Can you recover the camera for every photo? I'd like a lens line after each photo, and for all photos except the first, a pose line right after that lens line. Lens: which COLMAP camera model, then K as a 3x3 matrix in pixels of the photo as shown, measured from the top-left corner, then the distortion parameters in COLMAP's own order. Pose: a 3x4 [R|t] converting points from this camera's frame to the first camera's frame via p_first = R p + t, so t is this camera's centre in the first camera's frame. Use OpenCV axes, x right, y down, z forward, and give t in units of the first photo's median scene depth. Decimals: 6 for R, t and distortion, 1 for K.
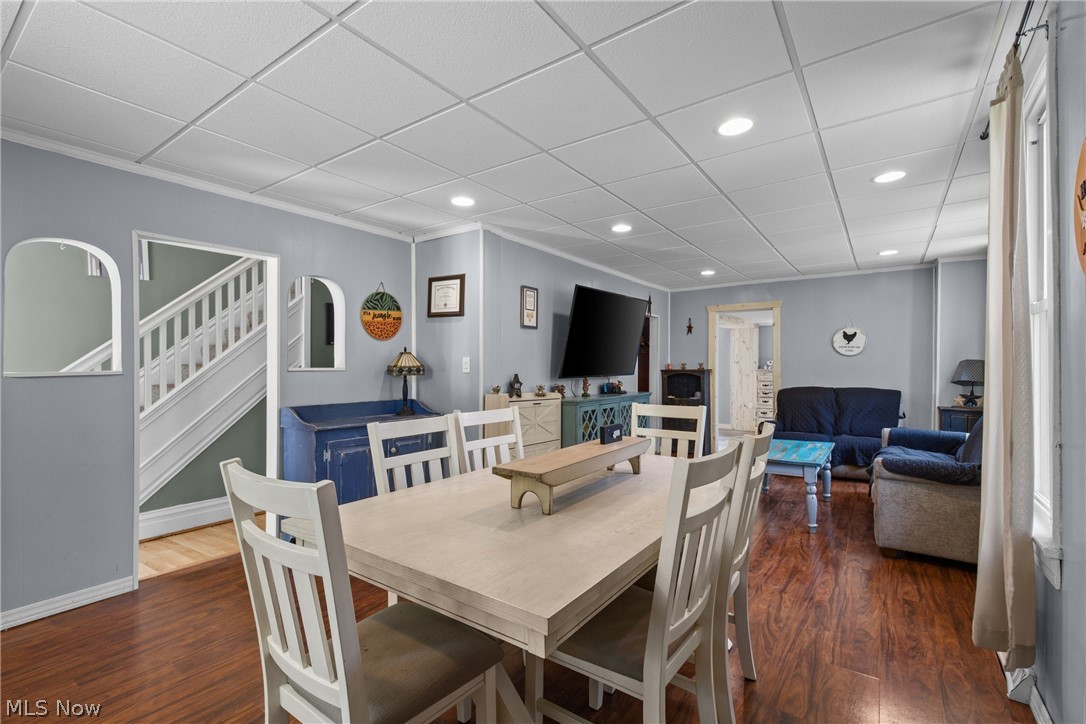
lens RADIAL K [[489.4, 0, 533.2], [0, 489.4, 364.7], [0, 0, 1]] dist [0.004449, -0.000544]
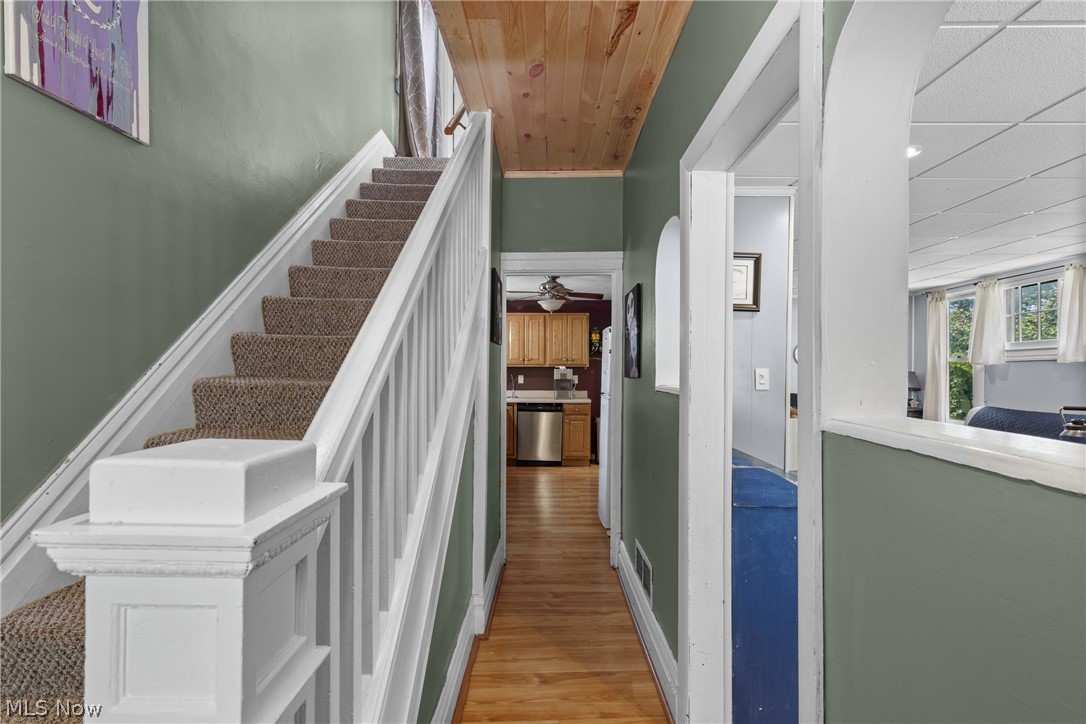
lens RADIAL K [[489.4, 0, 537.9], [0, 489.4, 365.7], [0, 0, 1]] dist [0.004449, -0.000544]
pose [[0.824810, 0.009724, 0.565326, -0.626949], [-0.009429, 0.999950, -0.003443, -0.010754], [-0.565331, -0.002491, 0.824860, 0.456238]]
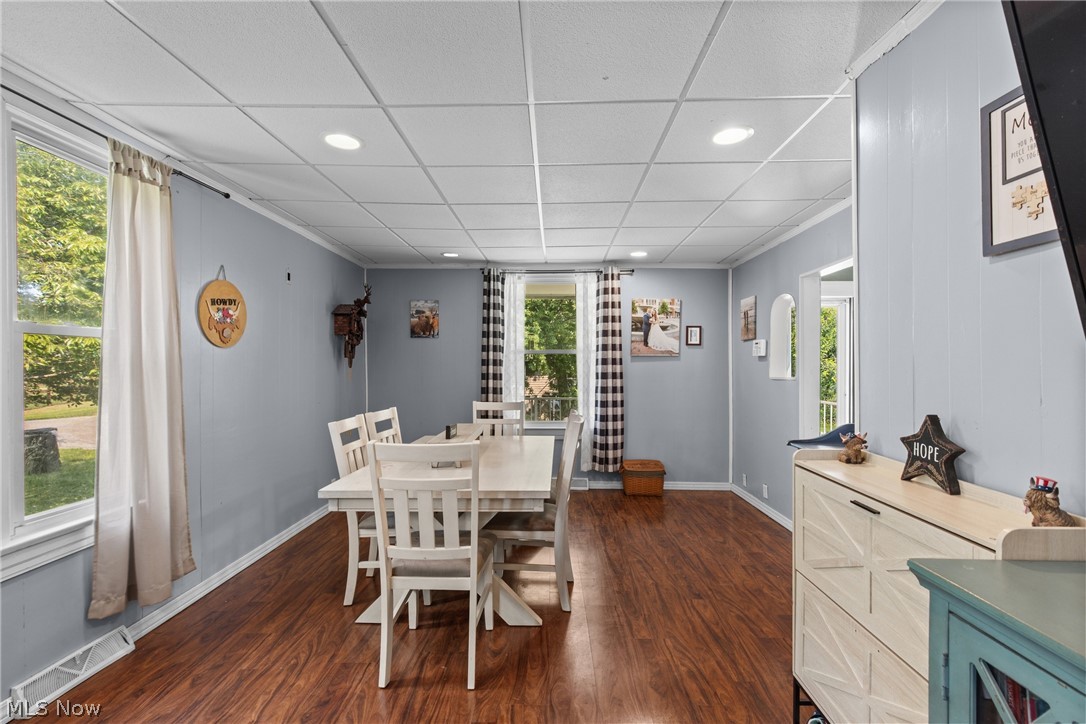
lens RADIAL K [[489.4, 0, 542.2], [0, 489.4, 367.9], [0, 0, 1]] dist [0.004449, -0.000544]
pose [[-0.824611, 0.011939, -0.565575, 0.283046], [0.010228, 0.999928, 0.006196, -0.008931], [0.565608, -0.000675, -0.824674, 0.903261]]
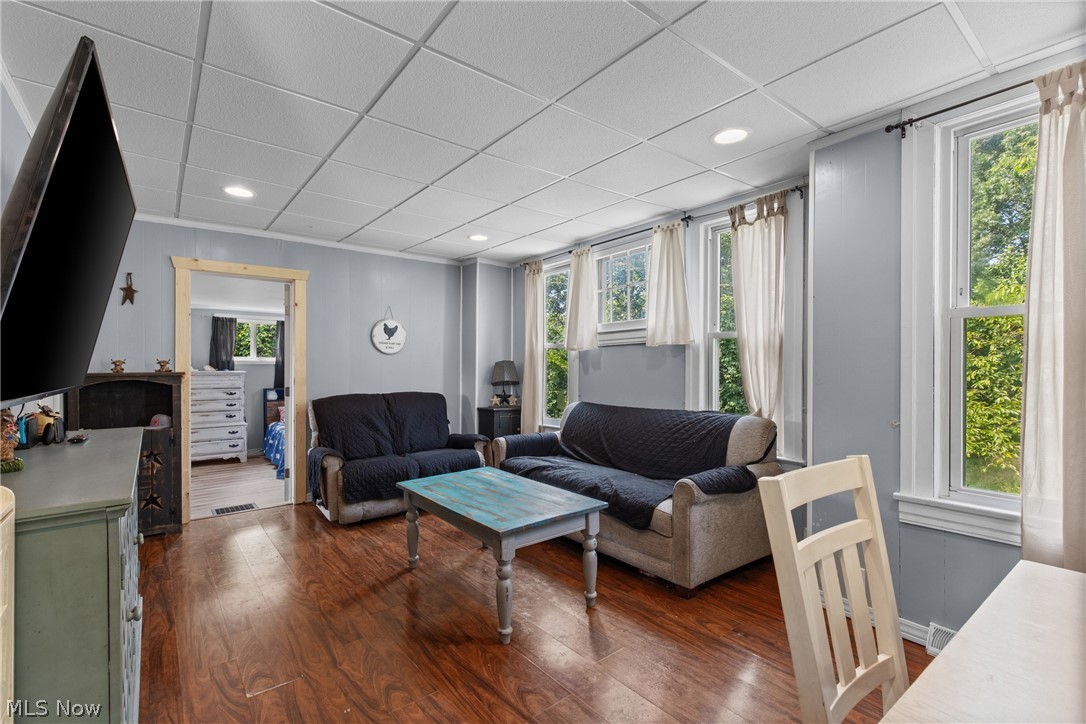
lens RADIAL K [[489.4, 0, 545.3], [0, 489.4, 365.4], [0, 0, 1]] dist [0.004449, -0.000544]
pose [[0.272968, 0.007185, 0.961996, -0.078930], [-0.003826, 0.999972, -0.006383, 0.005689], [-0.962016, -0.001938, 0.272988, 0.606470]]
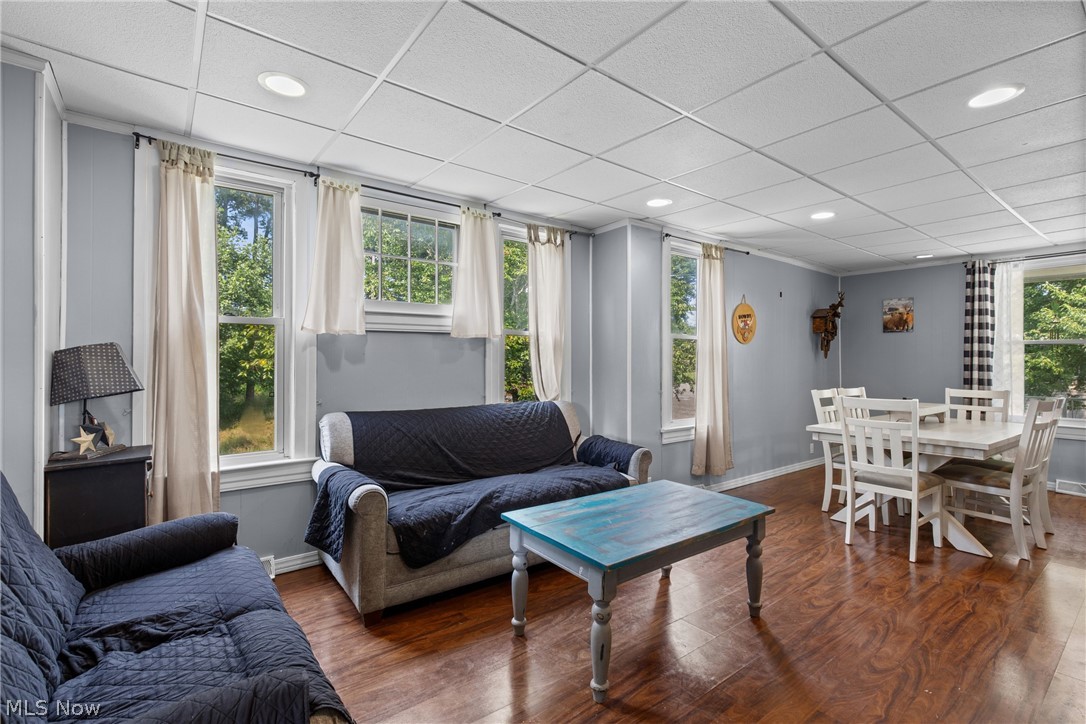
lens RADIAL K [[489.4, 0, 541.4], [0, 489.4, 356.0], [0, 0, 1]] dist [0.004449, -0.000544]
pose [[-0.956529, 0.004155, 0.291608, 0.364583], [-0.001081, 0.999841, -0.017791, 0.008098], [-0.291636, -0.017333, -0.956372, 1.240089]]
